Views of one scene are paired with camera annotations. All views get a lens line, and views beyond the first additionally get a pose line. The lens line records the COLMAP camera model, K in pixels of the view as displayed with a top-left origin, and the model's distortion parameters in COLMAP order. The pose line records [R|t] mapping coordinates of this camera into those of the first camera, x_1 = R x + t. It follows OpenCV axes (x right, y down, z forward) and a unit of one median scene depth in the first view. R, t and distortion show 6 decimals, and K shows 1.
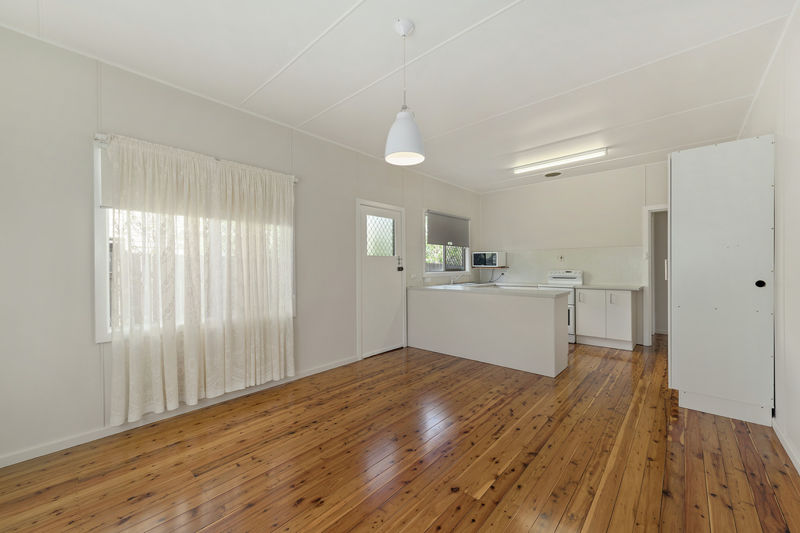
lens RADIAL K [[315.1, 0, 397.7], [0, 315.1, 269.5], [0, 0, 1]] dist [0.018889, -0.005898]
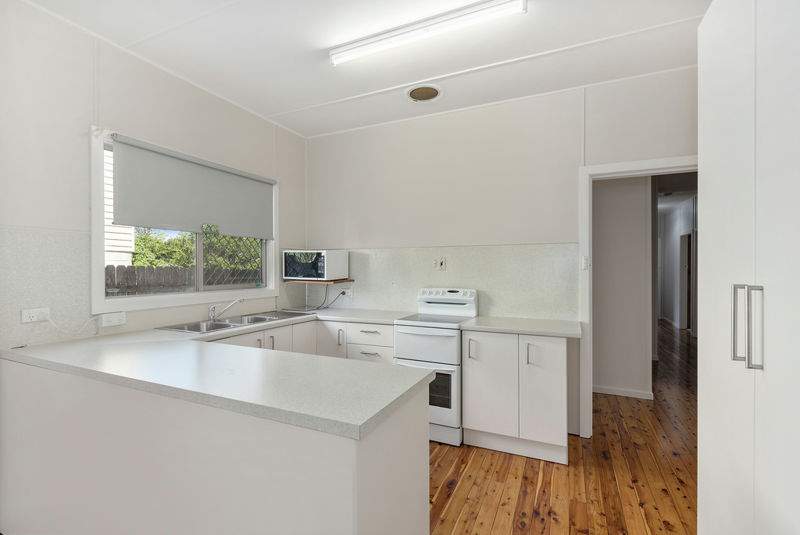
lens RADIAL K [[359.9, 0, 400.9], [0, 359.9, 269.5], [0, 0, 1]] dist [0.000279, -0.000034]
pose [[0.955819, 0.005130, 0.293911, 0.450251], [-0.003162, 0.999969, -0.007173, -0.037457], [-0.293939, 0.005926, 0.955806, 0.733470]]
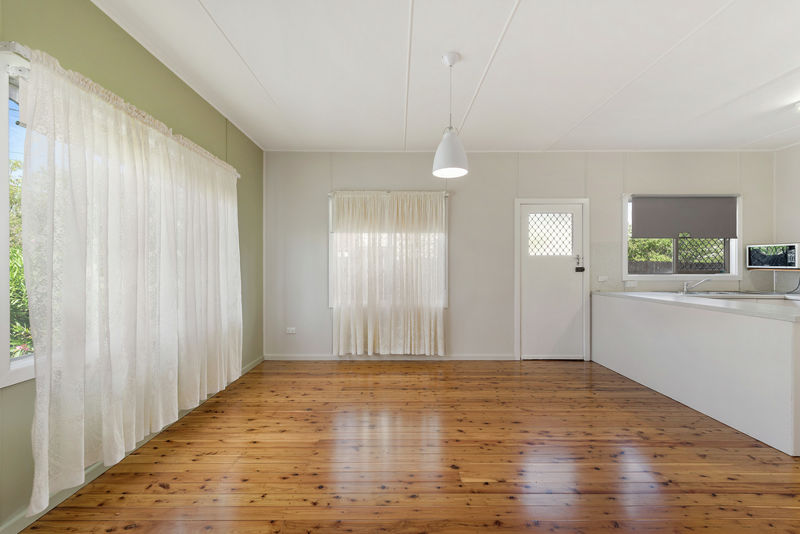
lens RADIAL K [[315.1, 0, 397.7], [0, 315.1, 270.0], [0, 0, 1]] dist [0.018889, -0.005898]
pose [[0.672482, 0.014956, -0.739962, 0.437296], [-0.012195, 0.999884, 0.009127, -0.003246], [0.740013, 0.002886, 0.672586, 0.051034]]
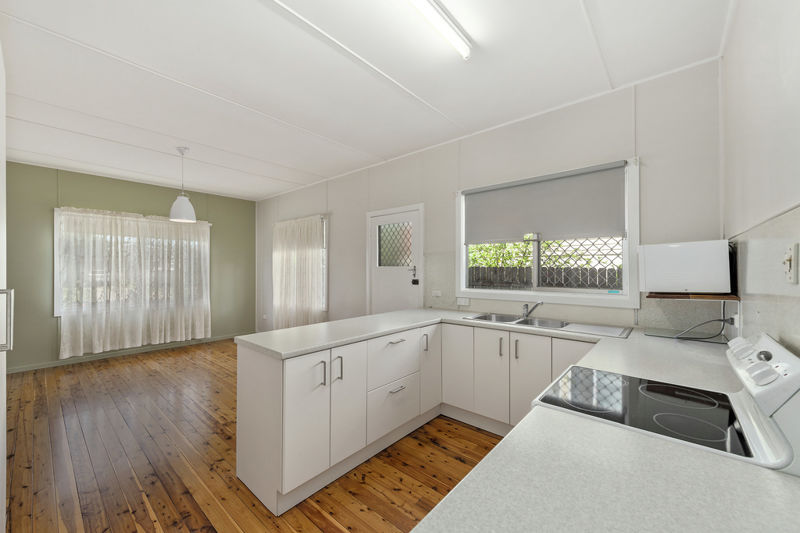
lens RADIAL K [[315.1, 0, 397.7], [0, 315.1, 269.5], [0, 0, 1]] dist [0.018889, -0.005898]
pose [[0.019291, 0.011088, -0.999752, 1.102348], [-0.007365, 0.999913, 0.010947, -0.057393], [0.999787, 0.007152, 0.019371, 1.292111]]
